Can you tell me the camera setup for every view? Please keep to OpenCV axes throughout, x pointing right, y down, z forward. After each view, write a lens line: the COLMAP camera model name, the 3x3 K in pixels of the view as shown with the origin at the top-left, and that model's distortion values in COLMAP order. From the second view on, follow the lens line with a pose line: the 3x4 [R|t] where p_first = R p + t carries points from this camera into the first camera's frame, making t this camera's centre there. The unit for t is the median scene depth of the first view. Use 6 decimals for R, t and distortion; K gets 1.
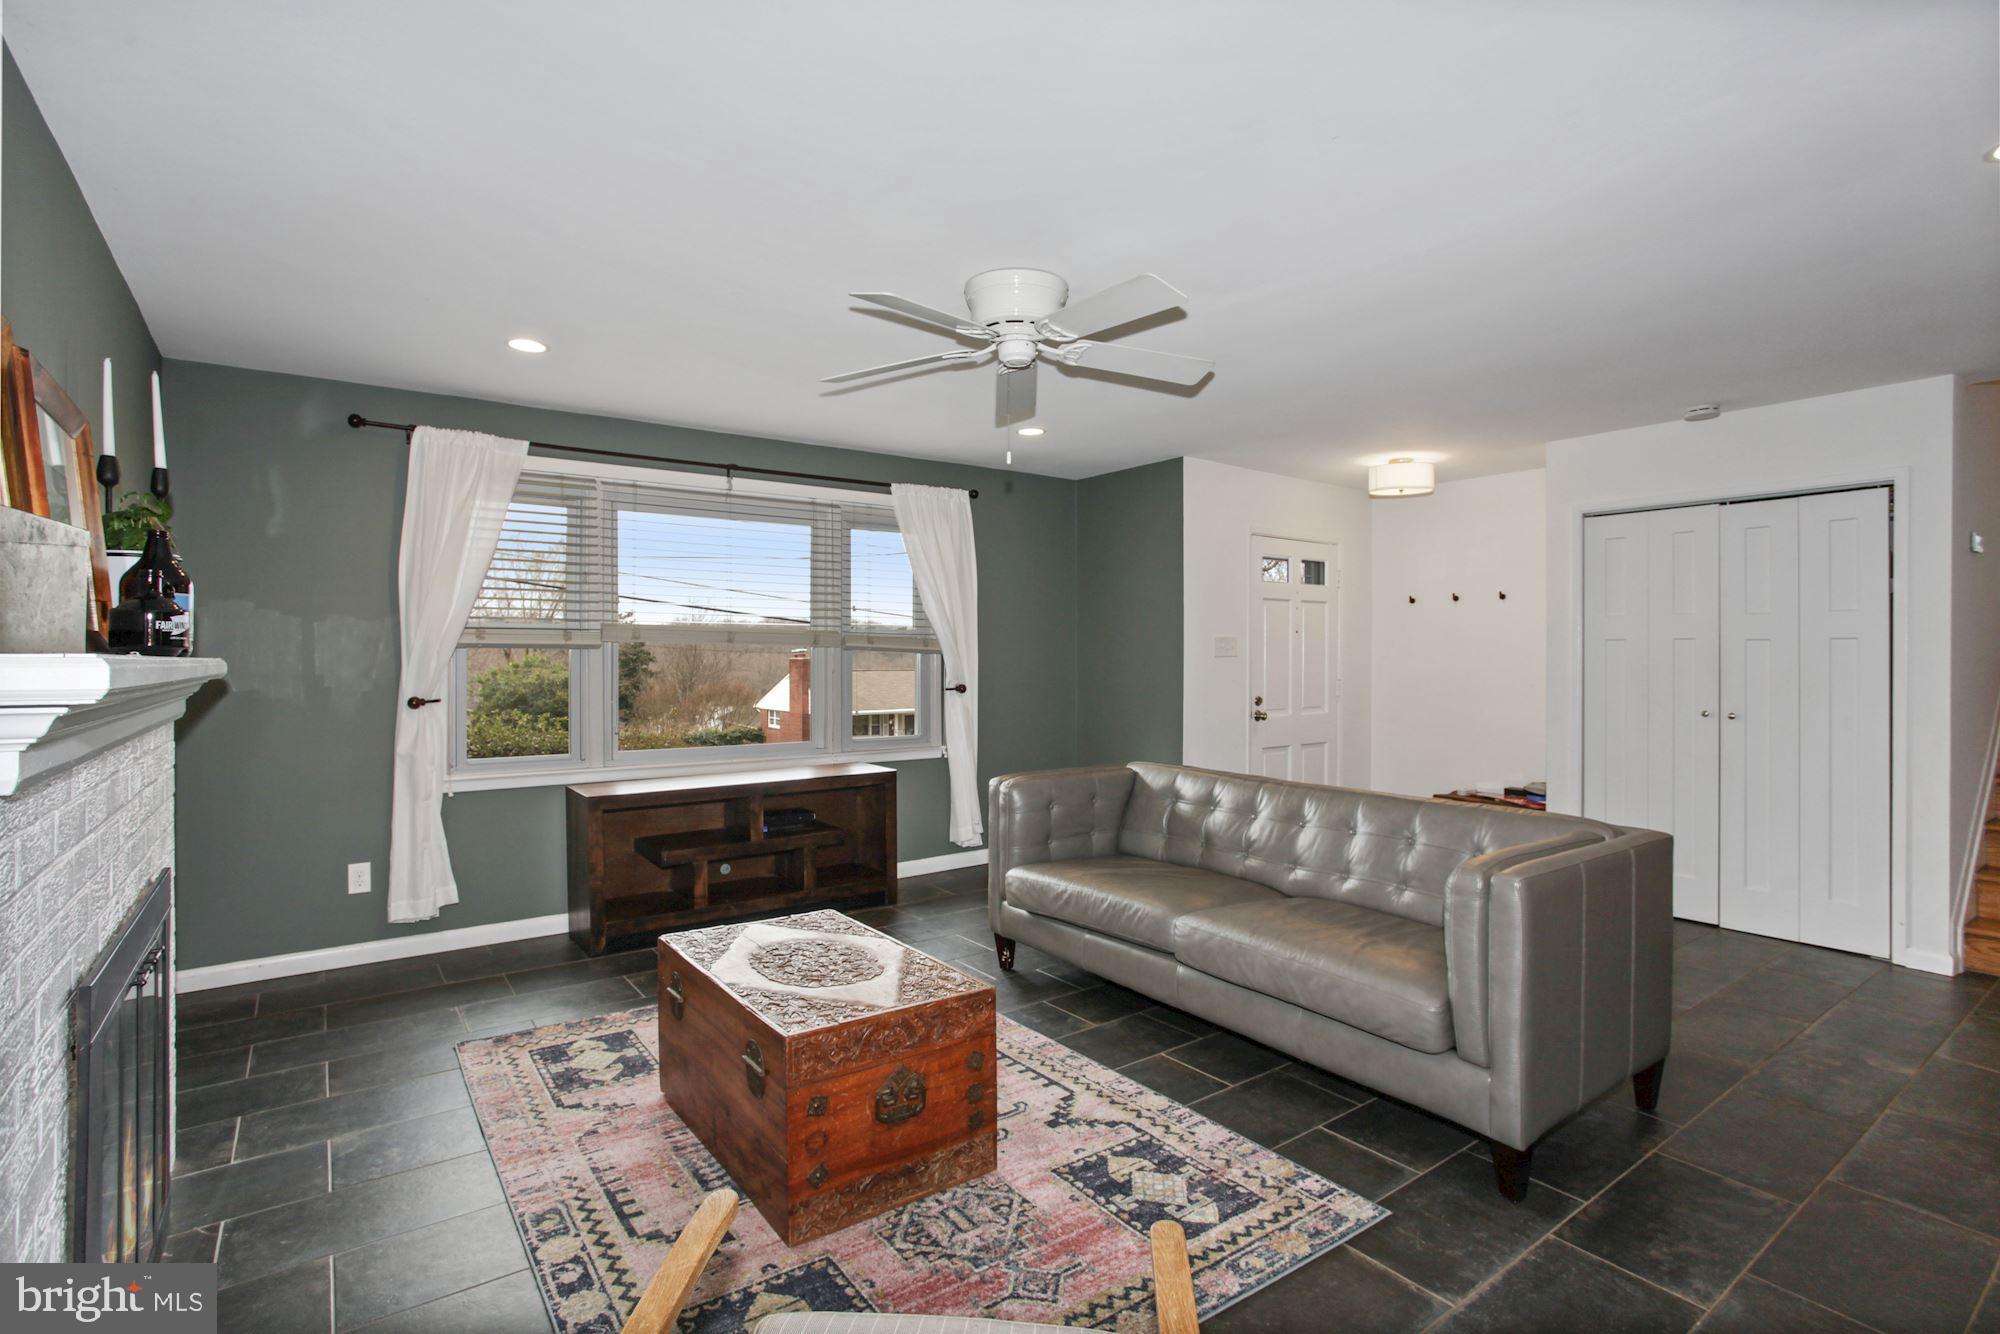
lens RADIAL K [[981.0, 0, 968.4], [0, 981.0, 657.5], [0, 0, 1]] dist [-0.031529, 0.000924]
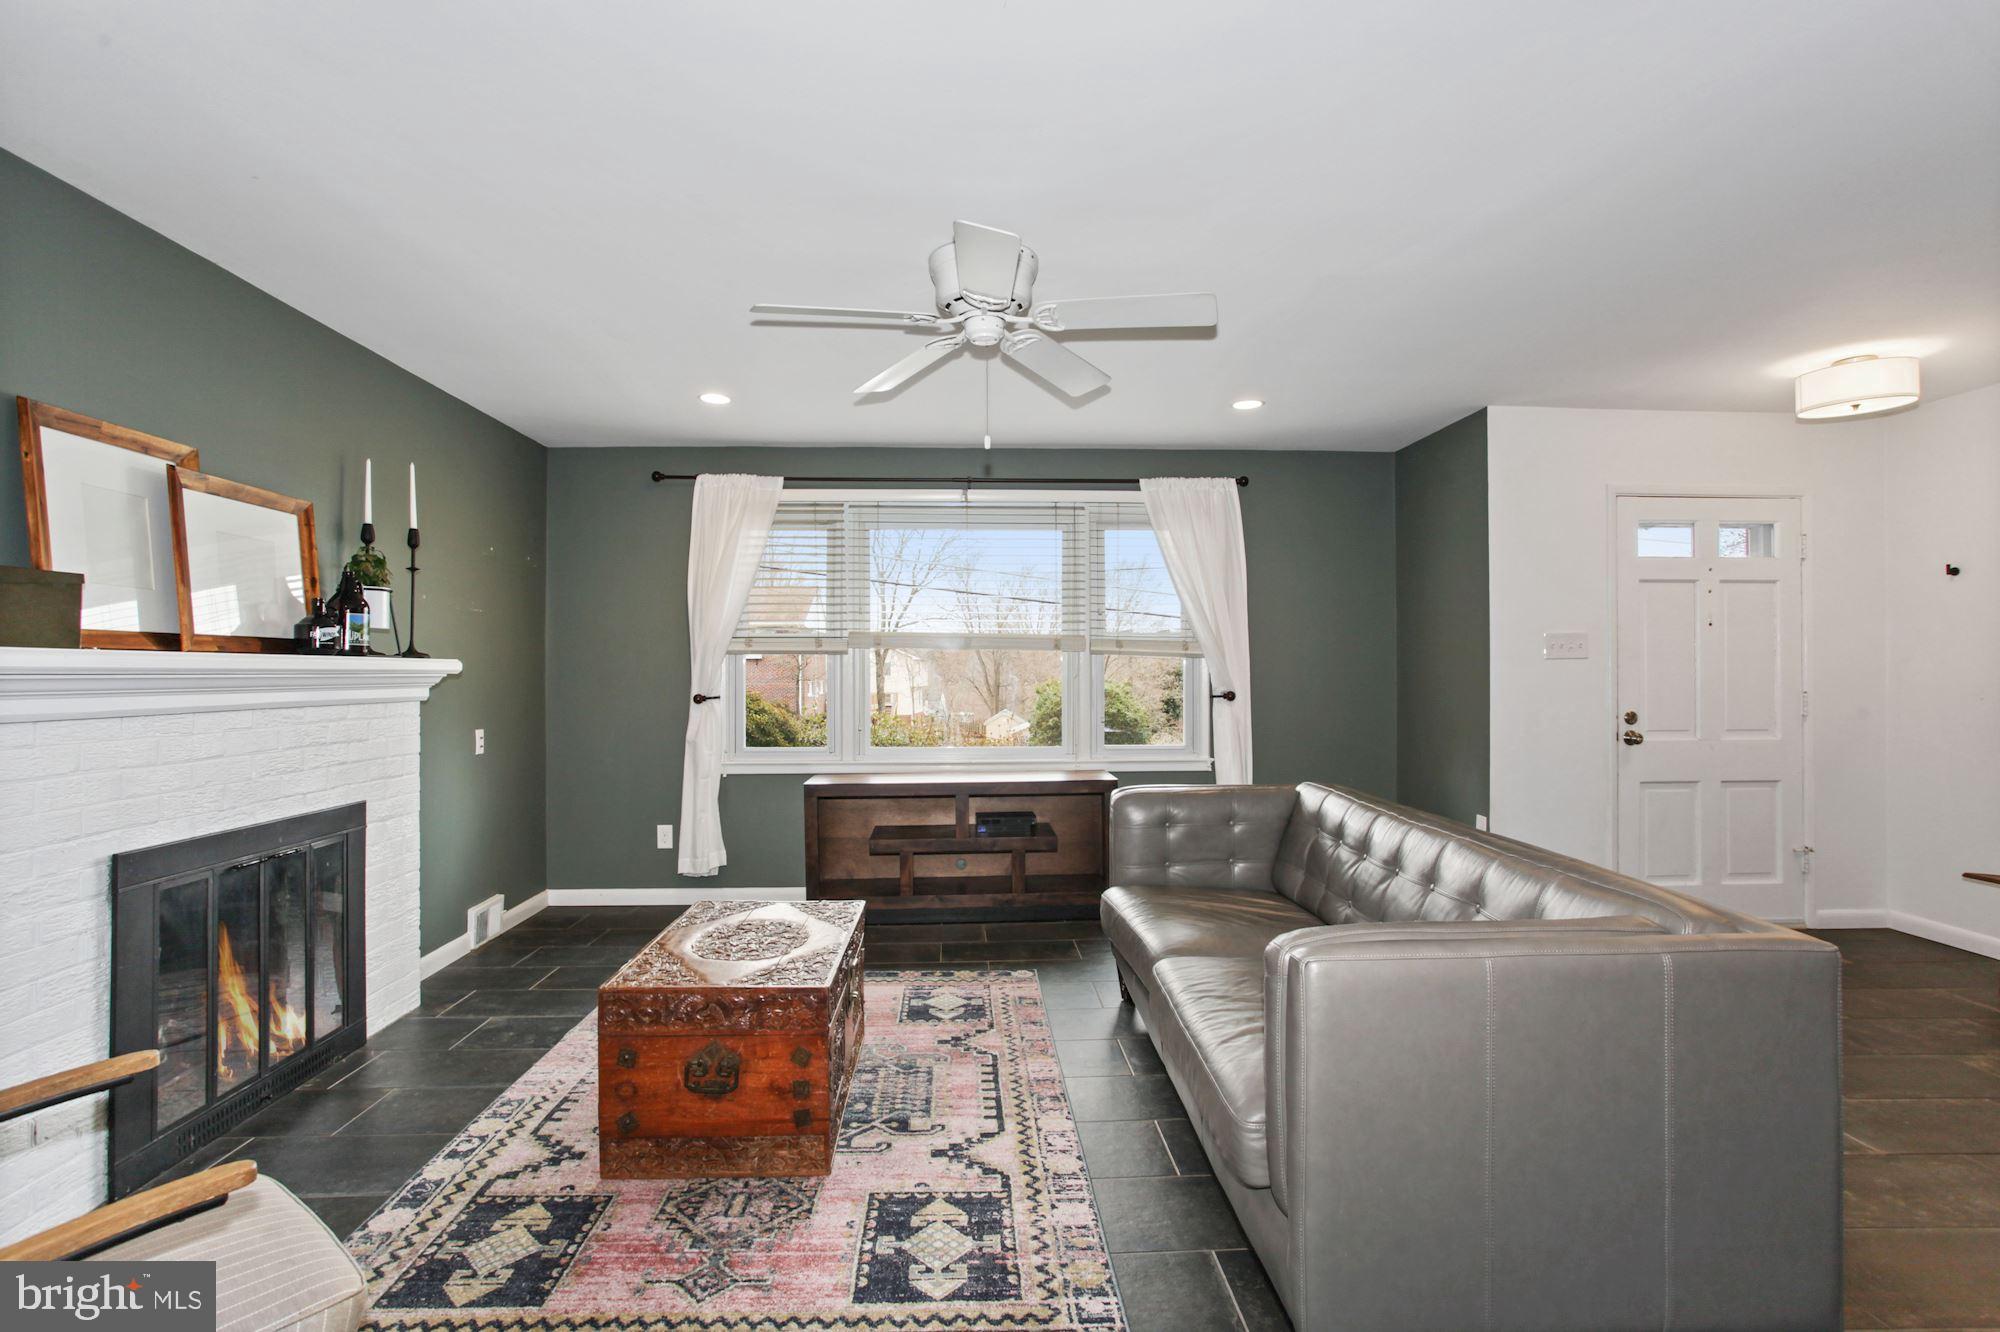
lens RADIAL K [[972.1, 0, 954.0], [0, 972.1, 660.7], [0, 0, 1]] dist [-0.038398, 0.000839]
pose [[0.833007, -0.005742, -0.553233, 0.379695], [-0.000479, 0.999938, -0.011099, 0.012375], [0.553262, 0.009511, 0.832953, 0.149915]]
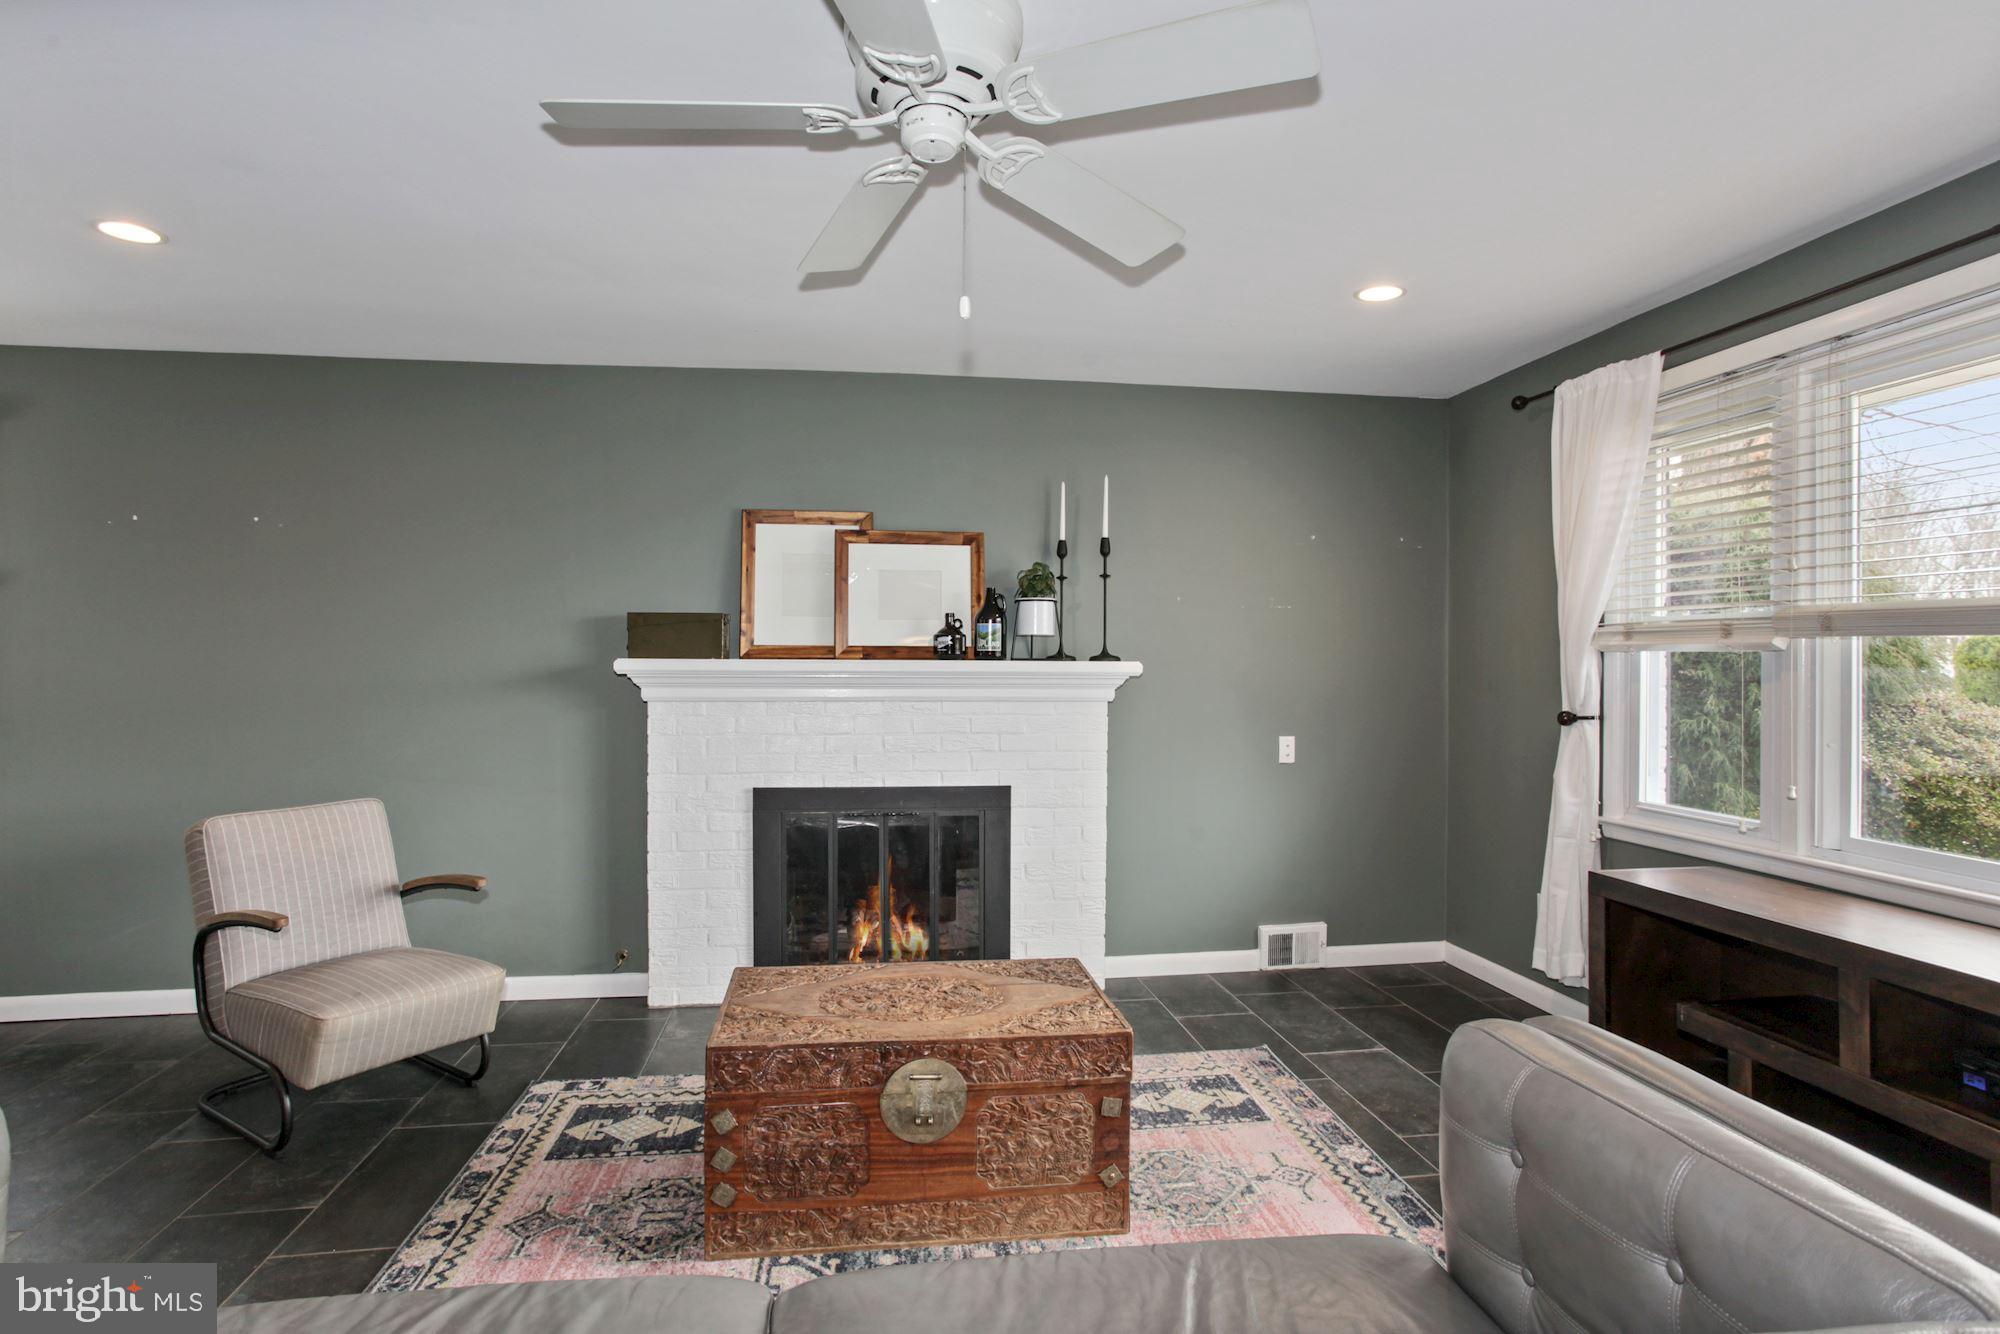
lens RADIAL K [[981.0, 0, 968.4], [0, 981.0, 657.5], [0, 0, 1]] dist [-0.031529, 0.000924]
pose [[-0.442998, -0.001600, -0.896521, 0.391563], [-0.006427, 0.999978, 0.001392, -0.003022], [0.896500, 0.006379, -0.442999, 0.898007]]
